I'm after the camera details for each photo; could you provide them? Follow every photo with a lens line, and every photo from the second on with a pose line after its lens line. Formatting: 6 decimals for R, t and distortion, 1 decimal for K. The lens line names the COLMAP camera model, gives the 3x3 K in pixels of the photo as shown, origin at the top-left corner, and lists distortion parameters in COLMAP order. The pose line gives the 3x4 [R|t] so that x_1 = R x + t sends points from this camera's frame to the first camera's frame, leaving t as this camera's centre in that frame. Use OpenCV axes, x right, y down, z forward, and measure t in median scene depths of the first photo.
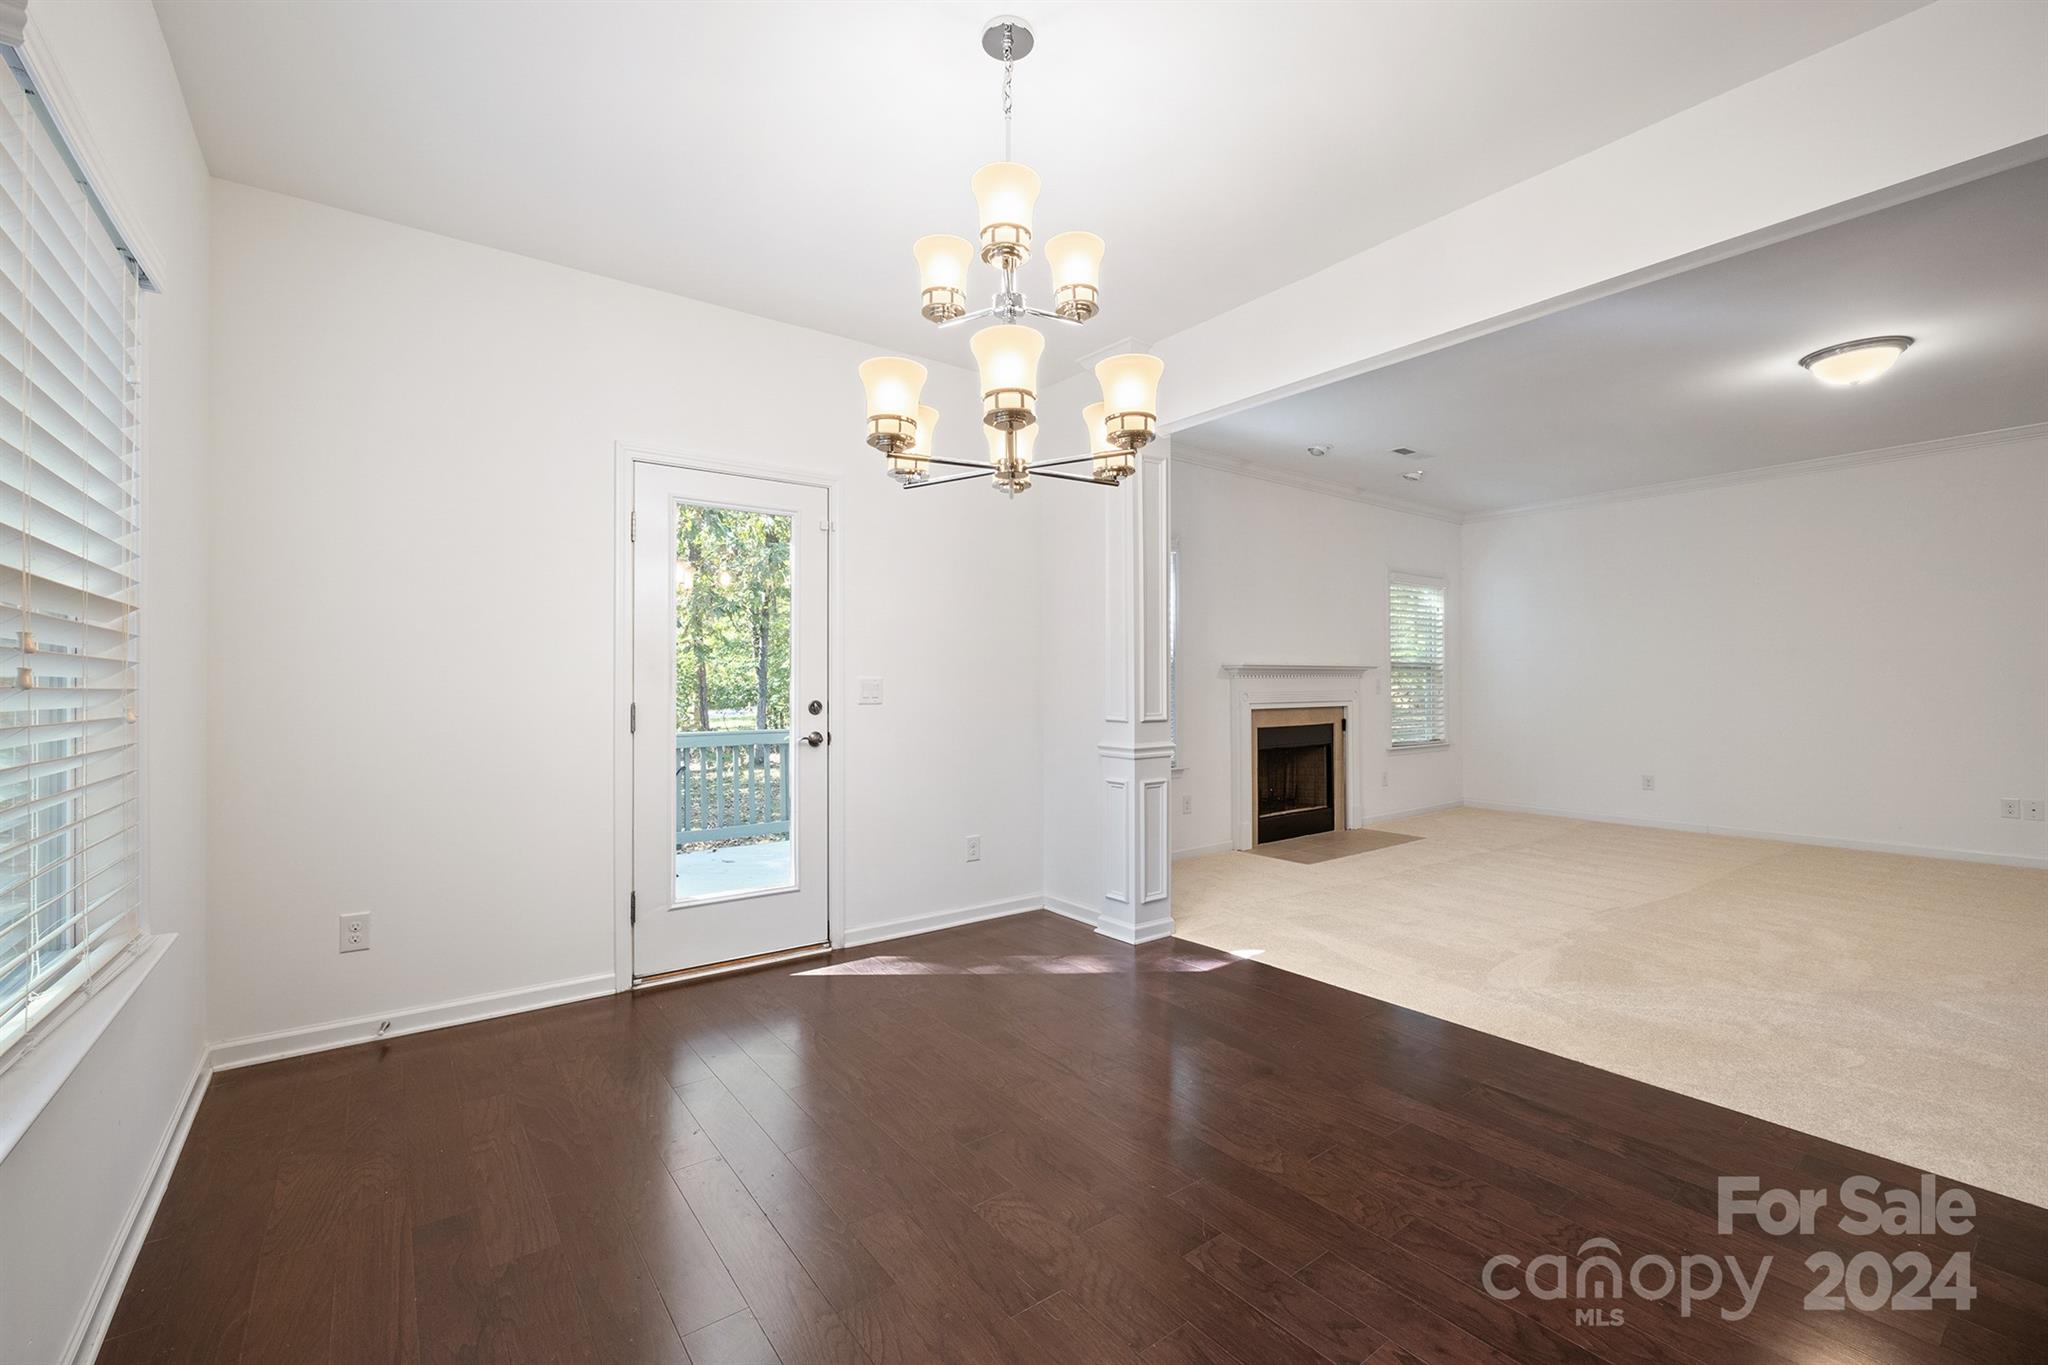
lens RADIAL K [[861.3, 0, 1010.1], [0, 861.3, 669.3], [0, 0, 1]] dist [-0.006431, -0.000186]
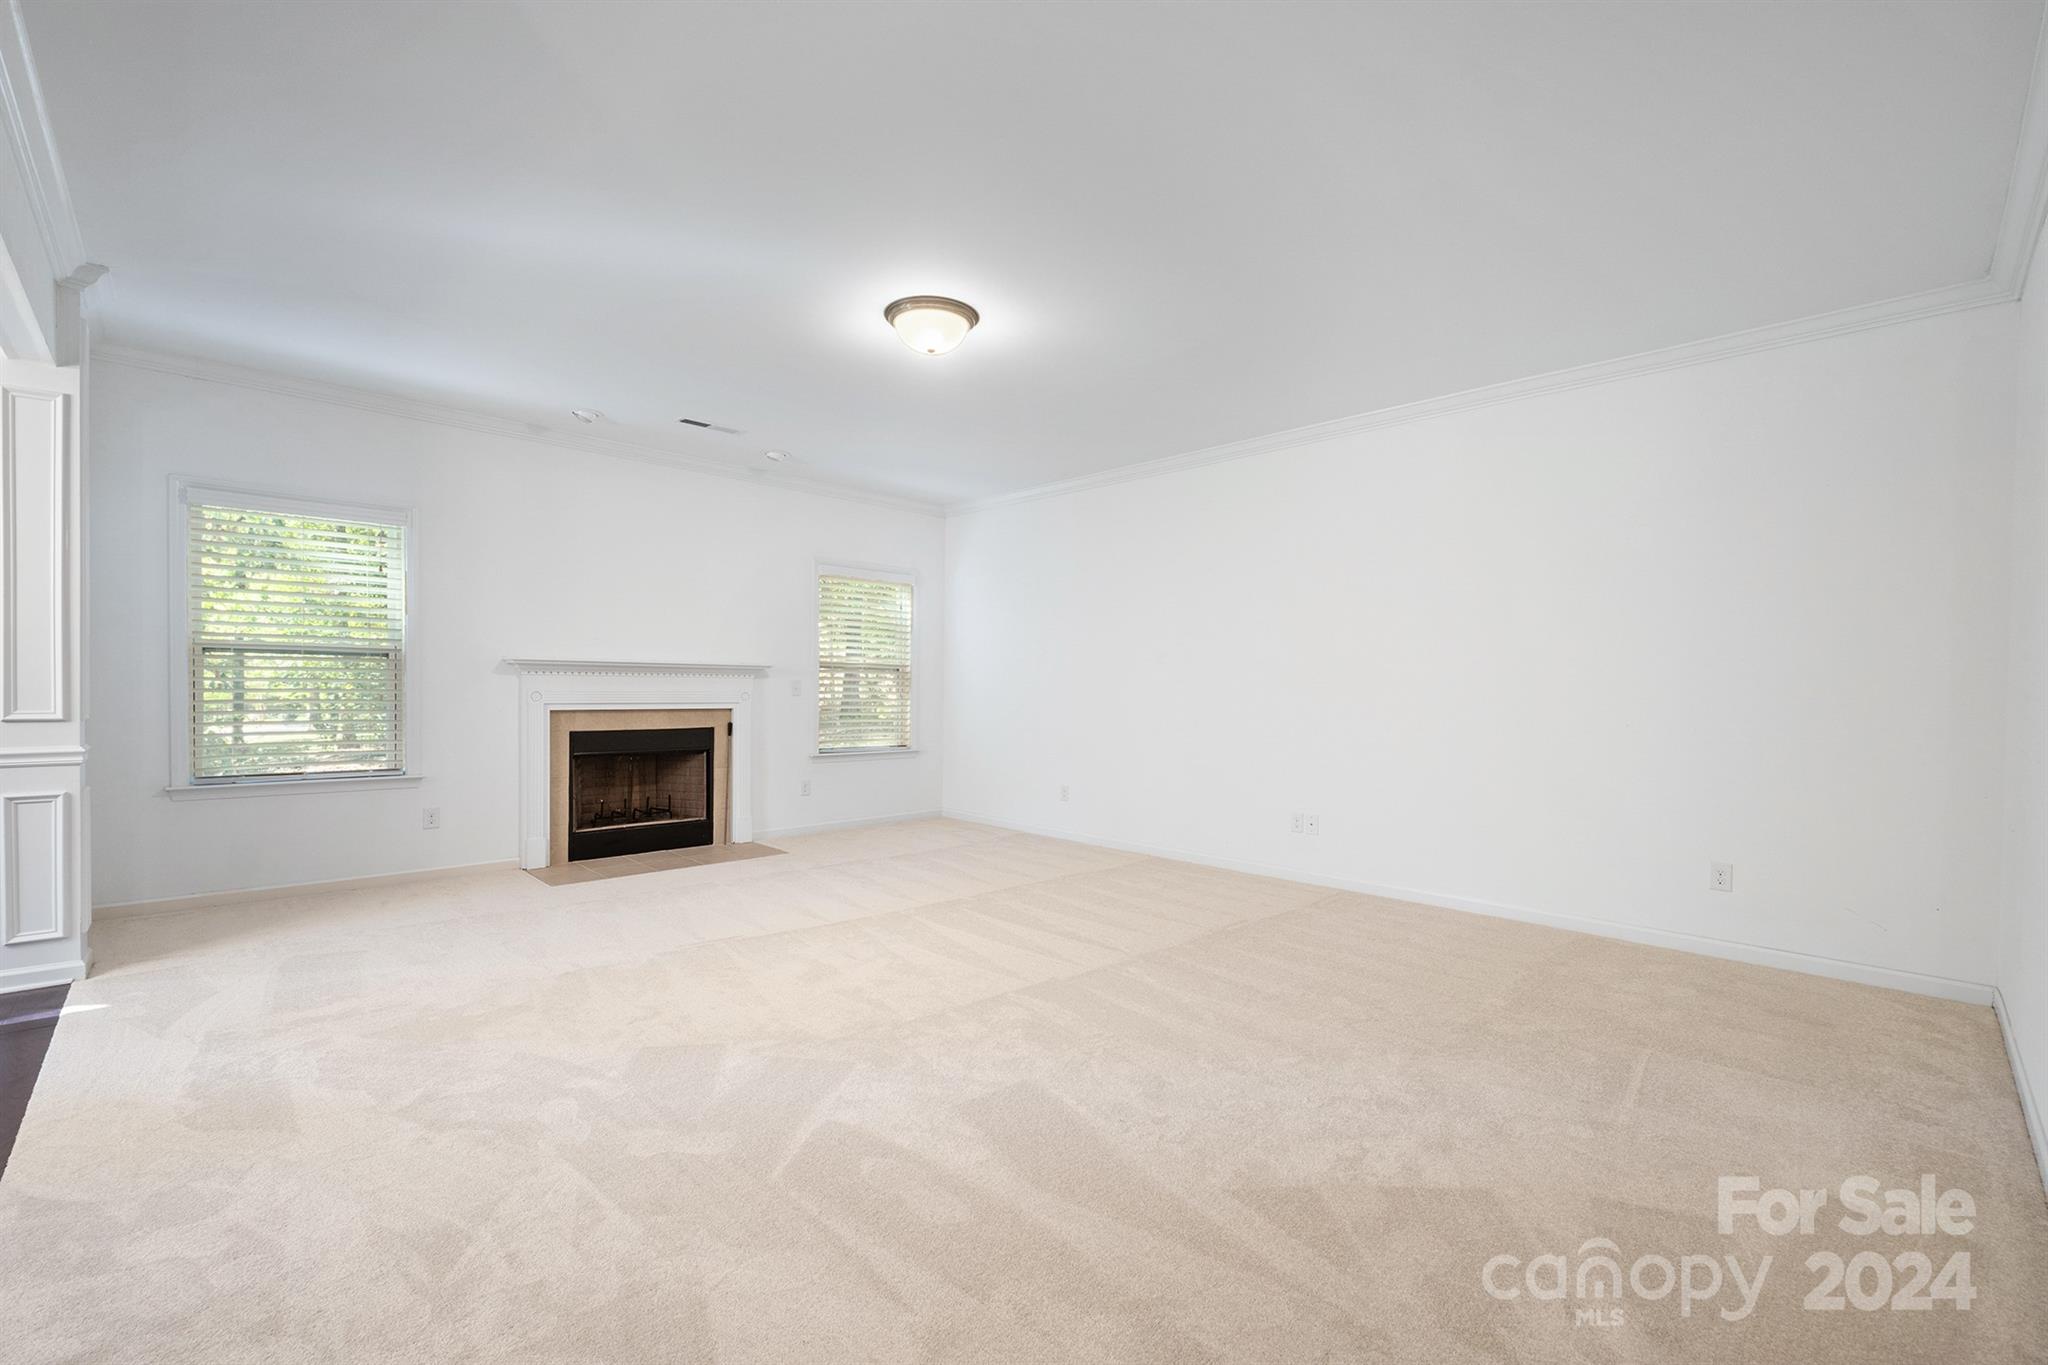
lens RADIAL K [[861.3, 0, 1024.6], [0, 861.3, 695.6], [0, 0, 1]] dist [-0.006431, -0.000186]
pose [[0.990917, 0.016445, 0.133463, 0.597322], [-0.020172, 0.999442, 0.026624, -0.001796], [-0.132951, -0.029074, 0.990696, 0.055501]]
